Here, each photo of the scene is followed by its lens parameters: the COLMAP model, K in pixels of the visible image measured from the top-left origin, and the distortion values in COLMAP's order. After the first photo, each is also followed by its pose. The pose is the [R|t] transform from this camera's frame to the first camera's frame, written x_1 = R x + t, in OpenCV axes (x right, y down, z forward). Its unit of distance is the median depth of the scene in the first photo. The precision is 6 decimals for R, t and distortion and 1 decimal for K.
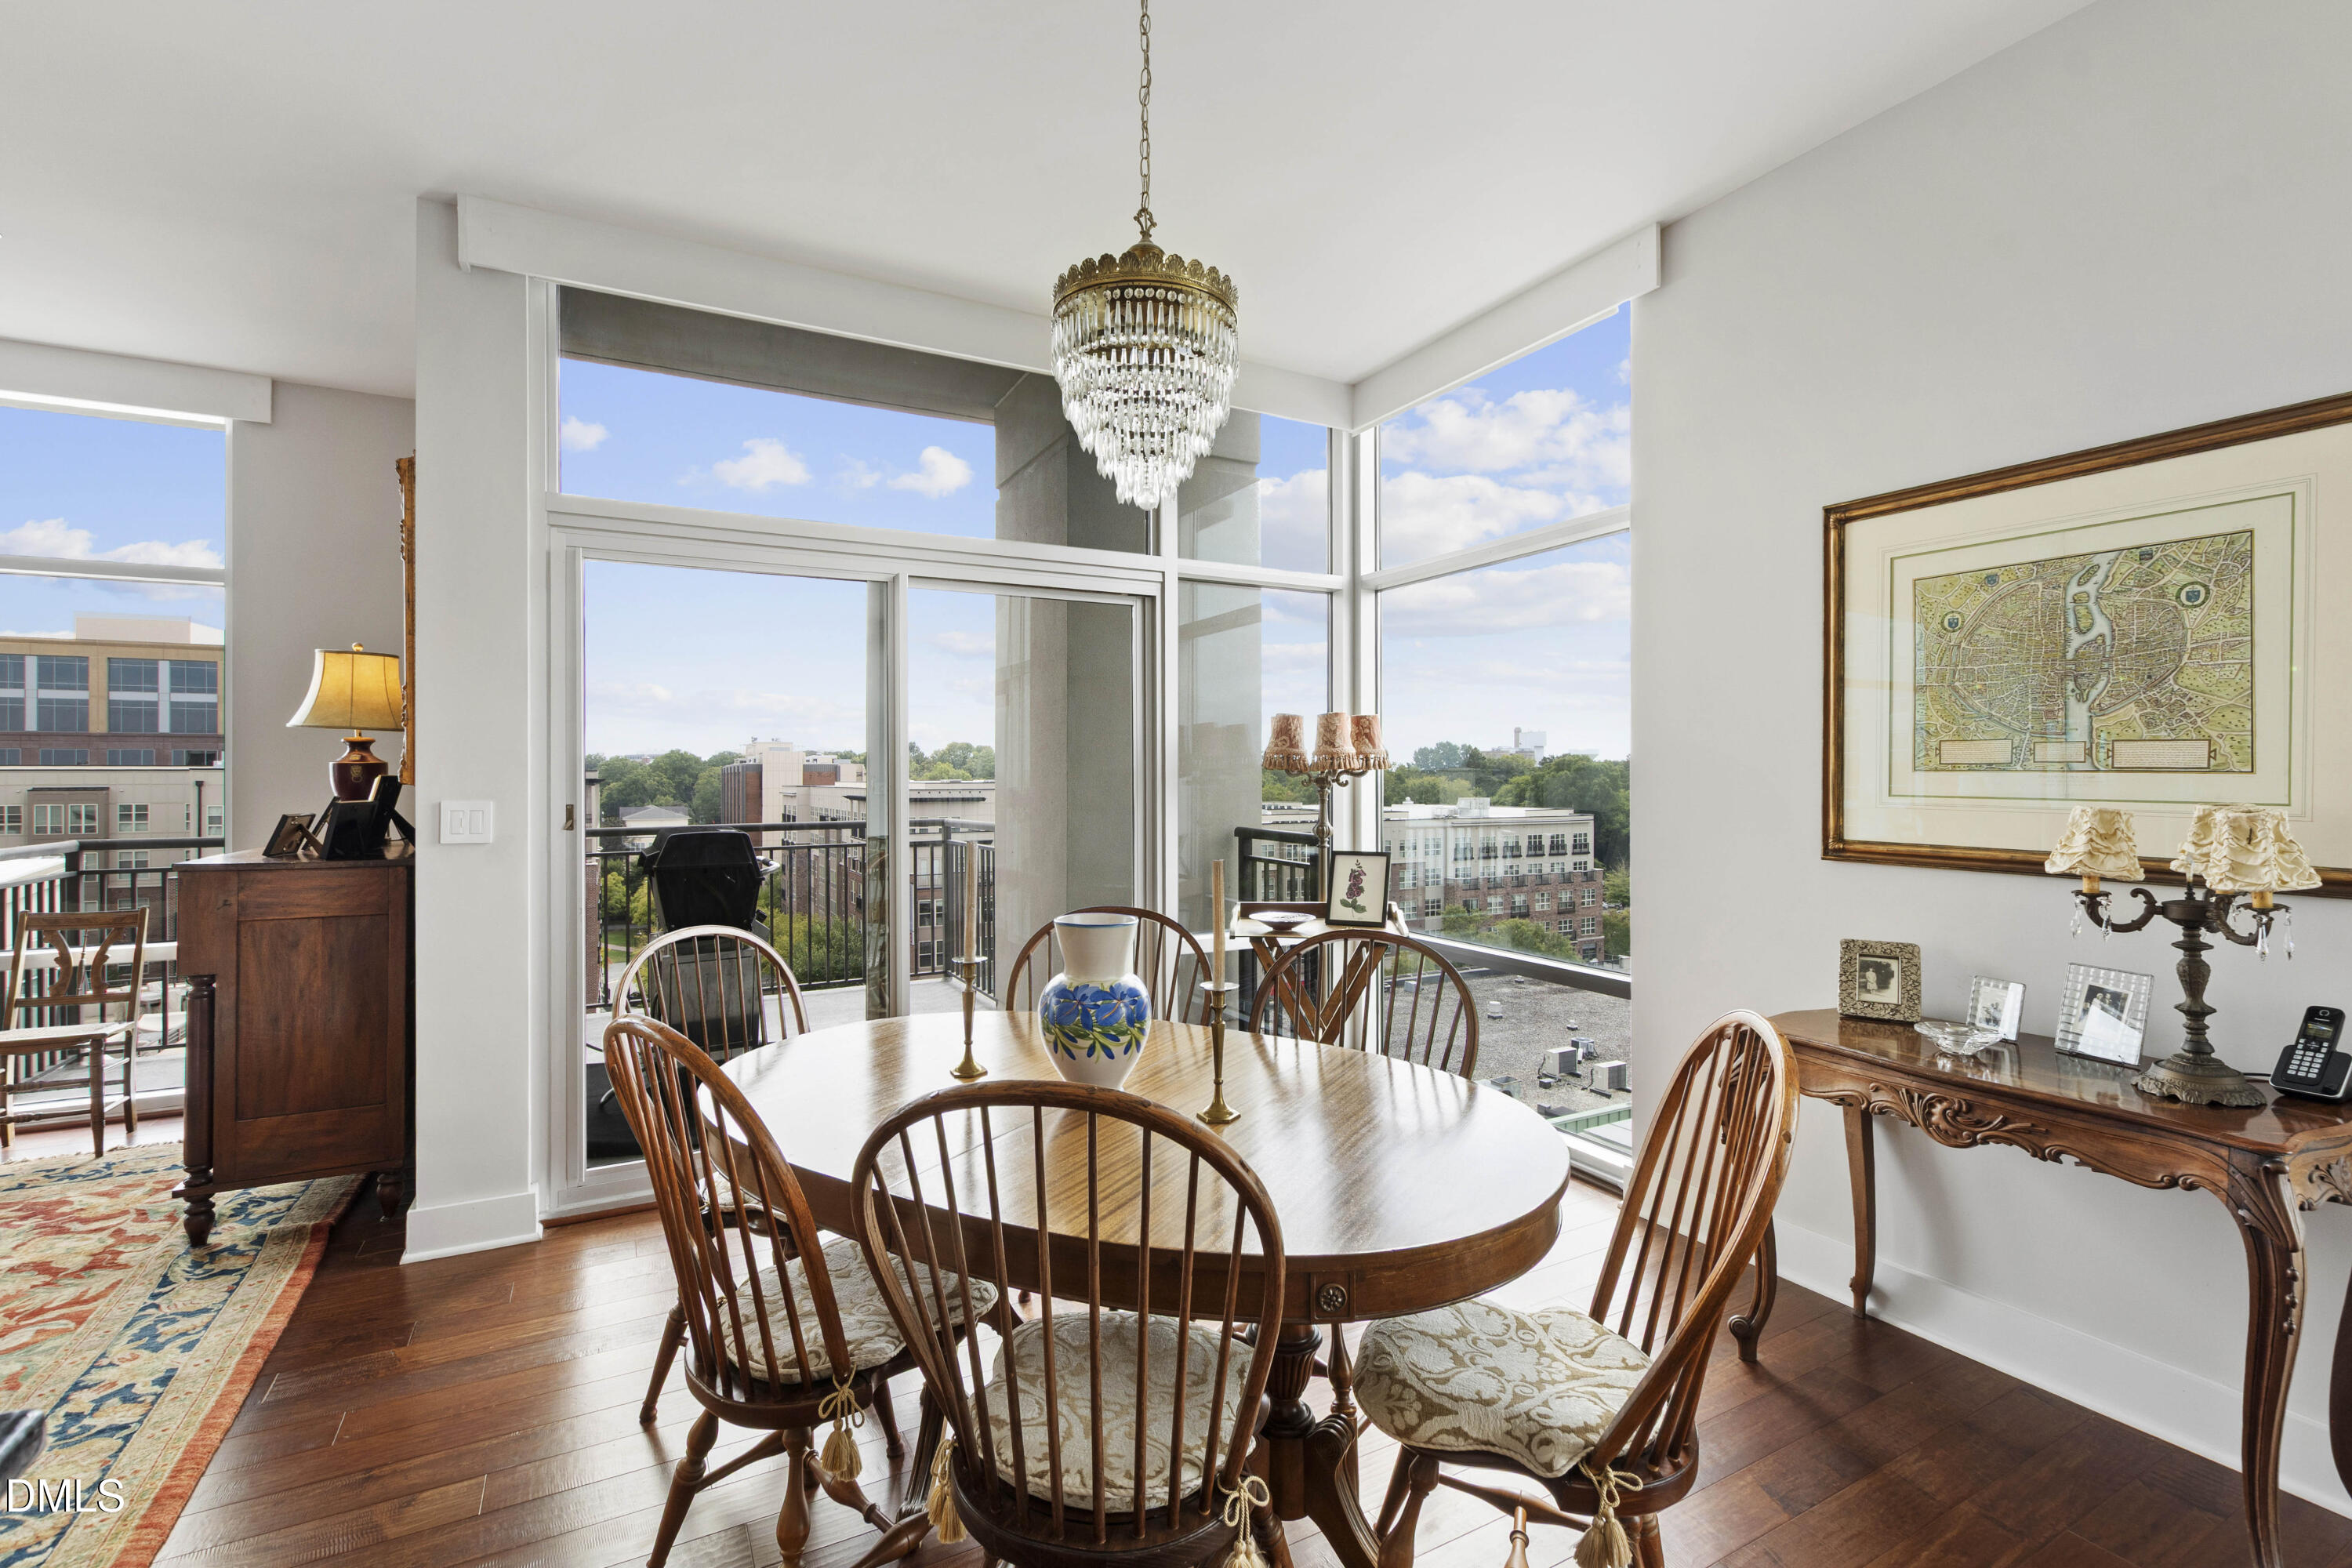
lens RADIAL K [[1029.5, 0, 1164.9], [0, 1029.5, 763.5], [0, 0, 1]] dist [0.003004, -0.001293]
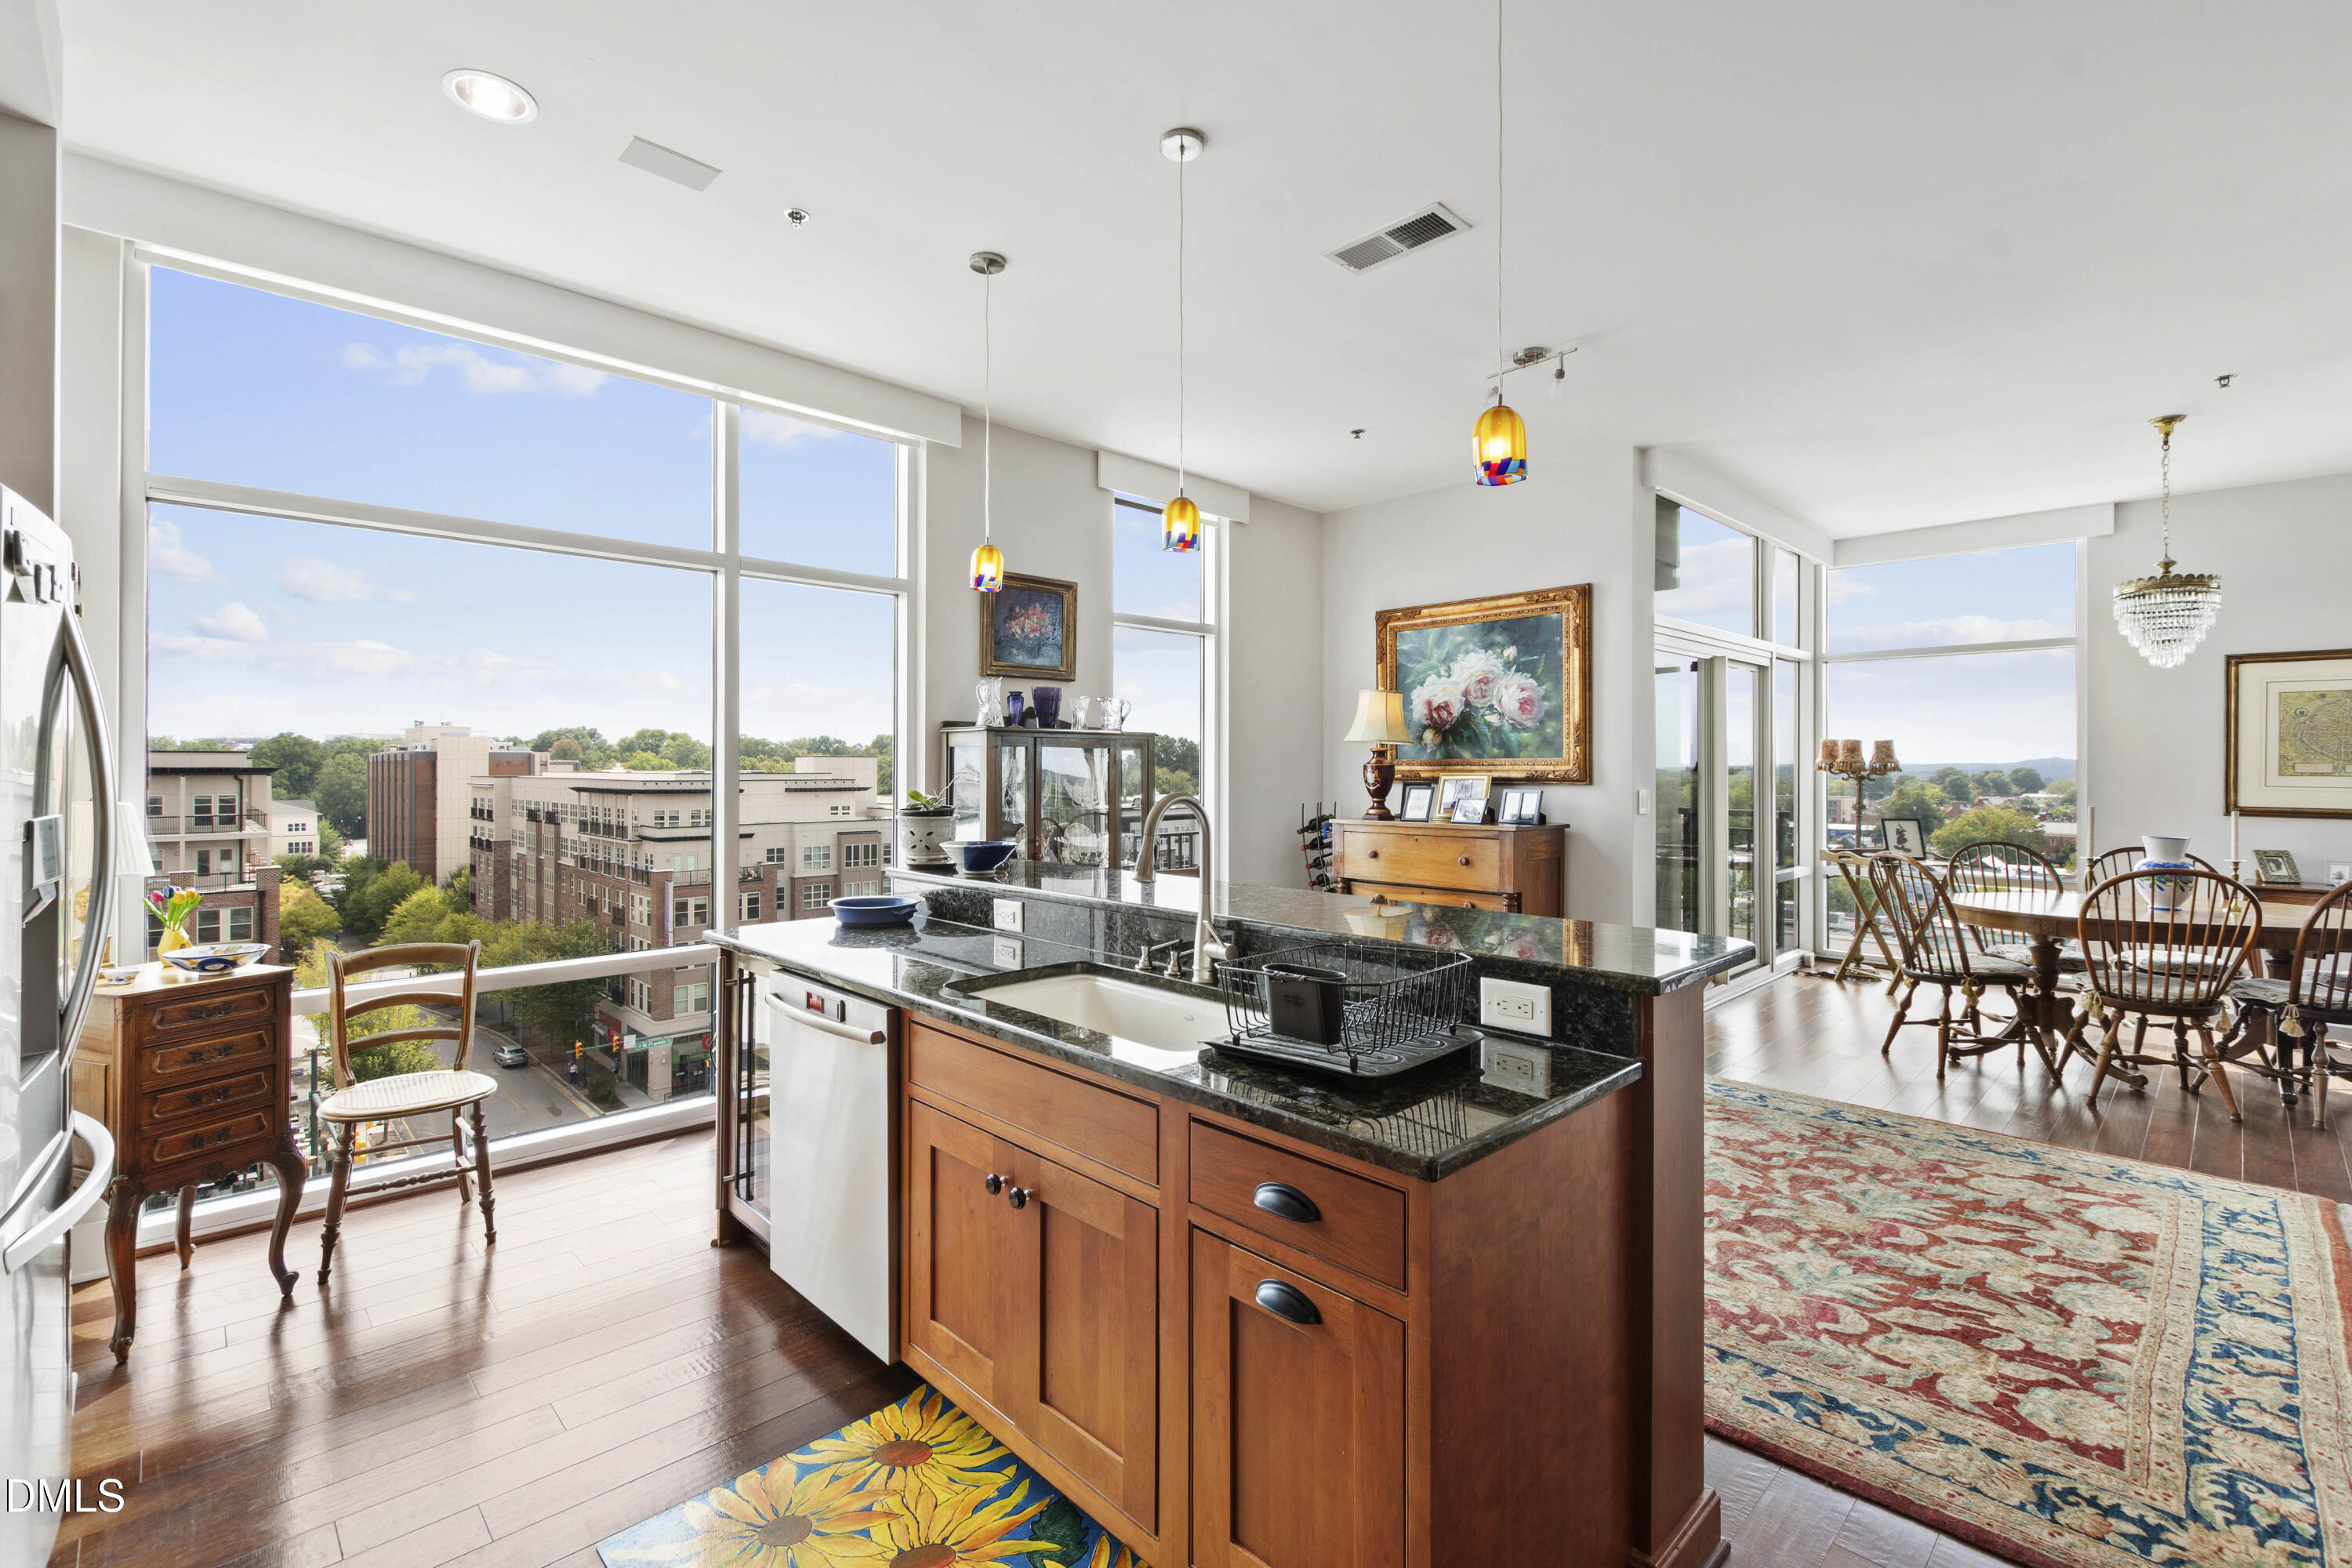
lens RADIAL K [[1033.4, 0, 1143.6], [0, 1033.4, 760.4], [0, 0, 1]] dist [0.000925, -0.000282]
pose [[0.965589, 0.005360, 0.260019, -1.475103], [-0.006870, 0.999964, 0.004899, -0.013254], [-0.259983, -0.006517, 0.965591, -0.361264]]
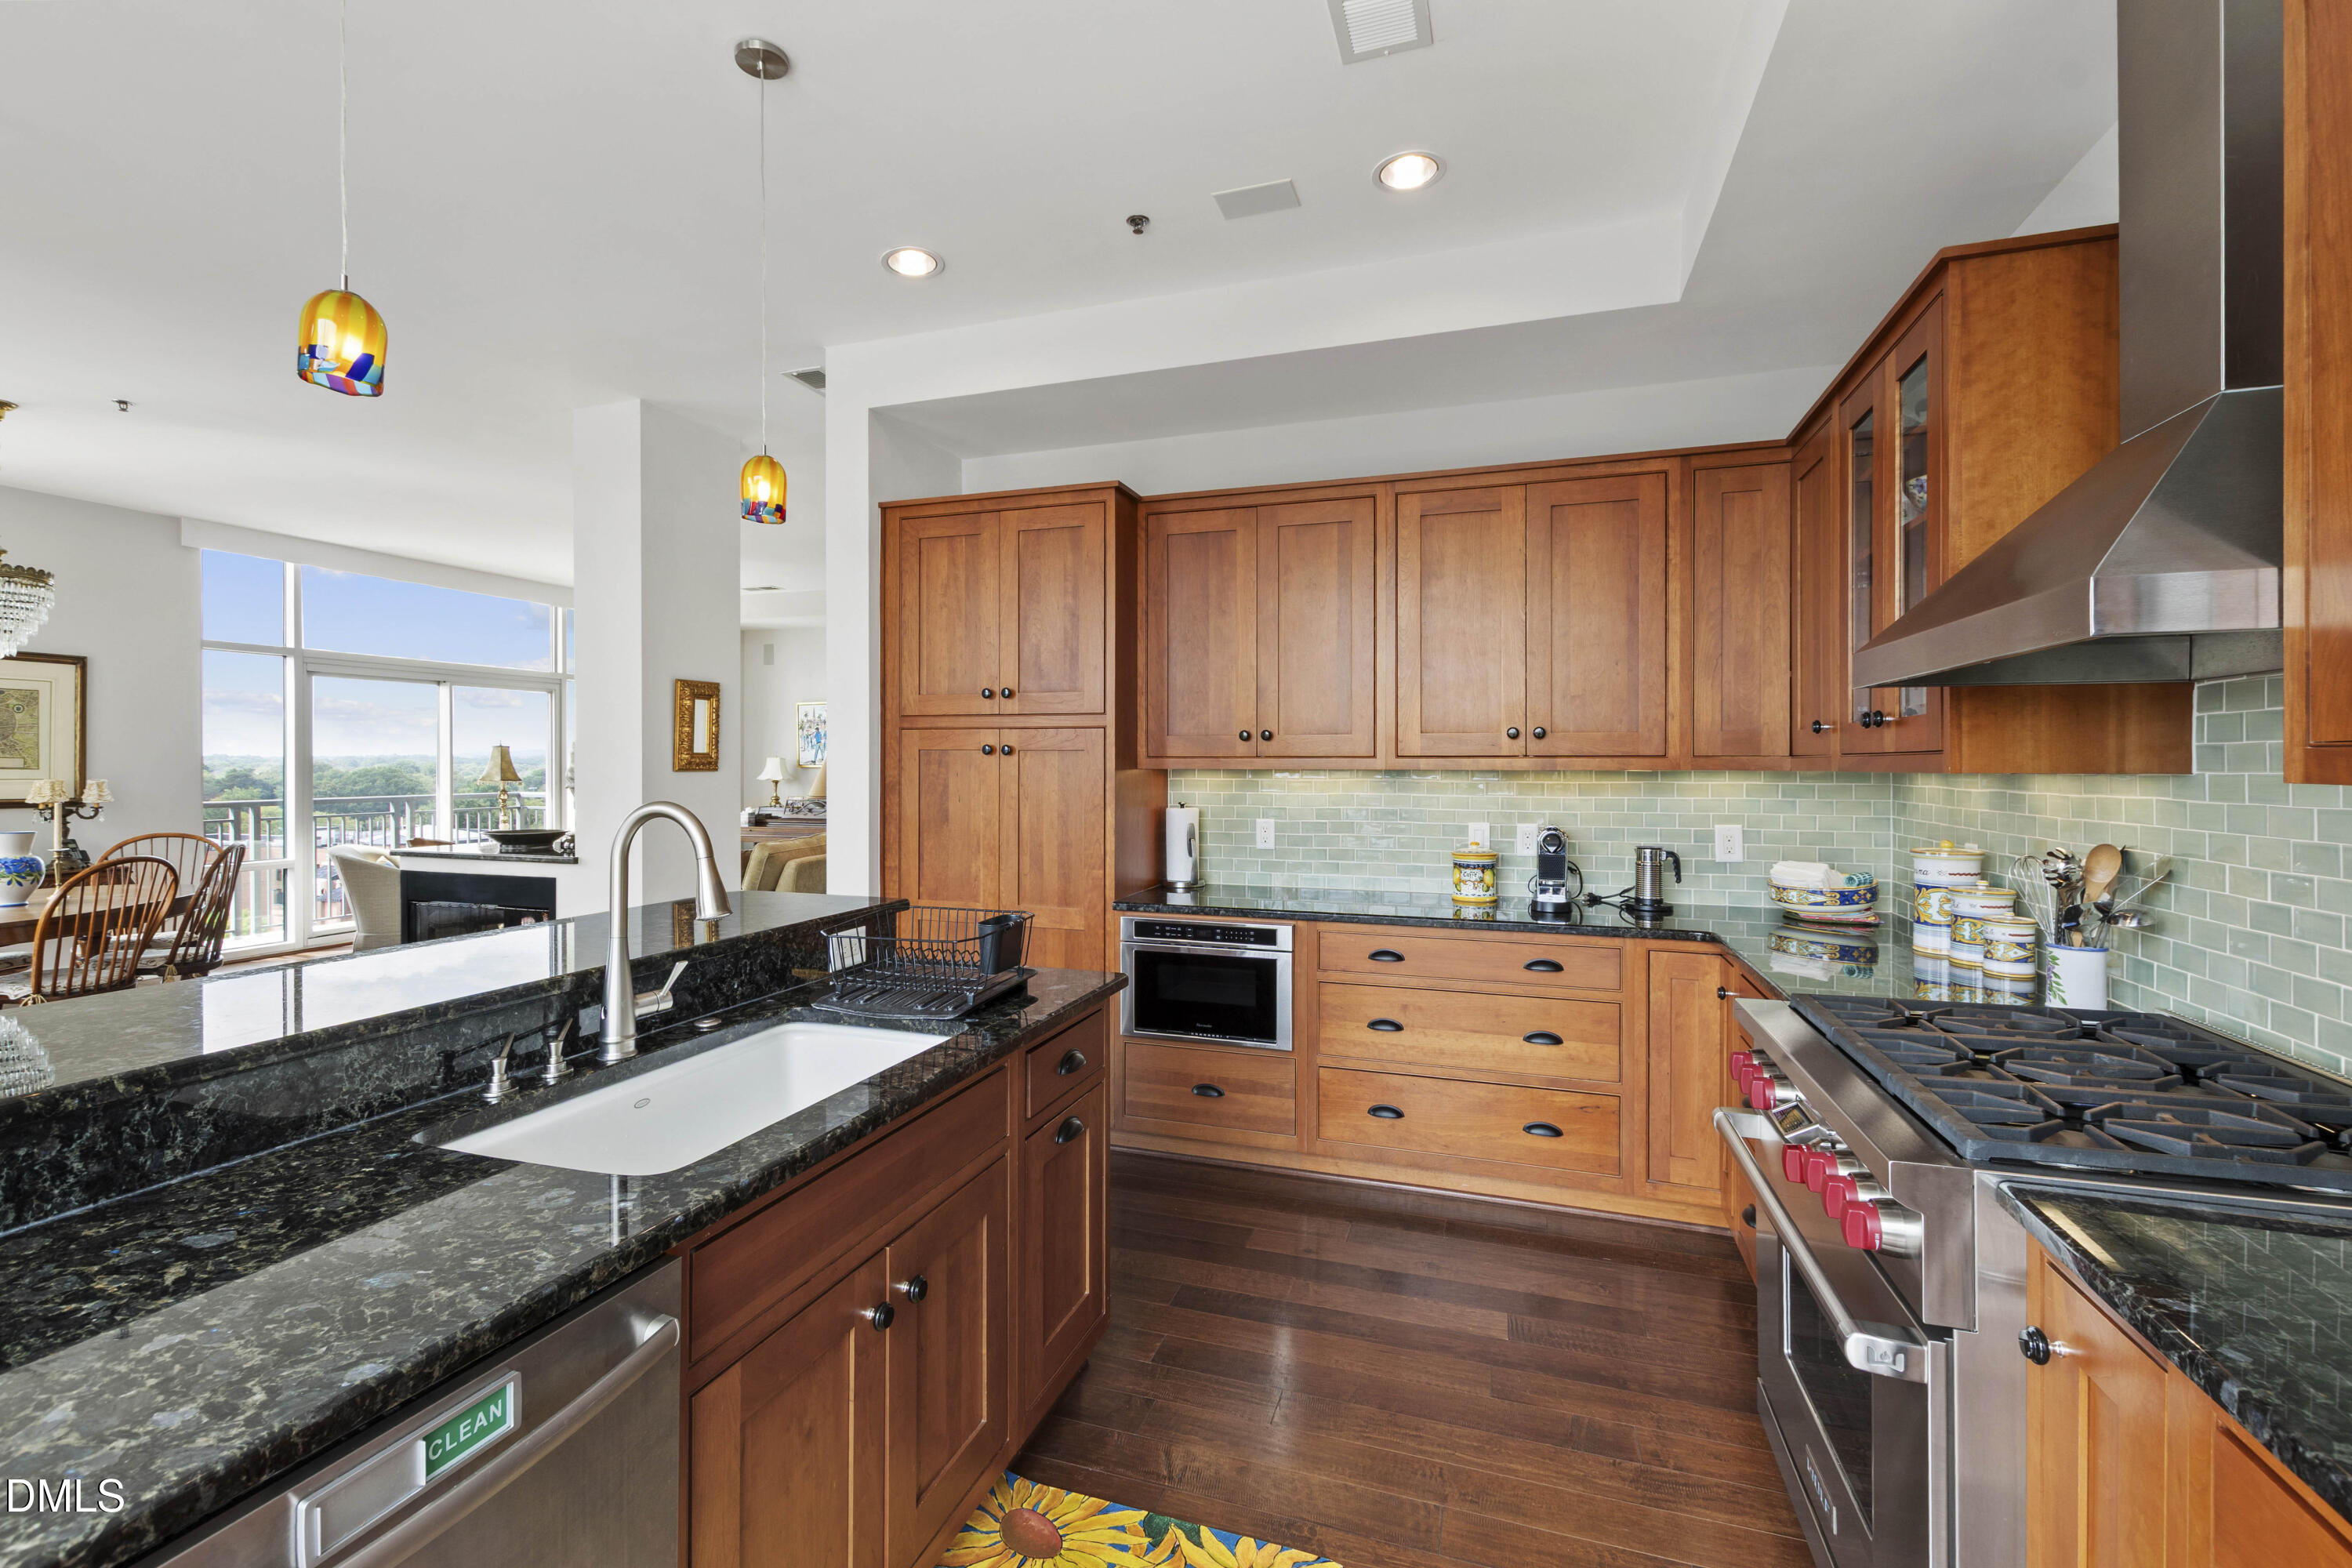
lens RADIAL K [[1029.5, 0, 1164.9], [0, 1029.5, 763.5], [0, 0, 1]] dist [0.003004, -0.001293]
pose [[-0.682968, -0.000372, 0.730448, -1.766426], [-0.009919, 0.999912, -0.008765, -0.007310], [-0.730381, -0.013231, -0.682912, 0.325513]]
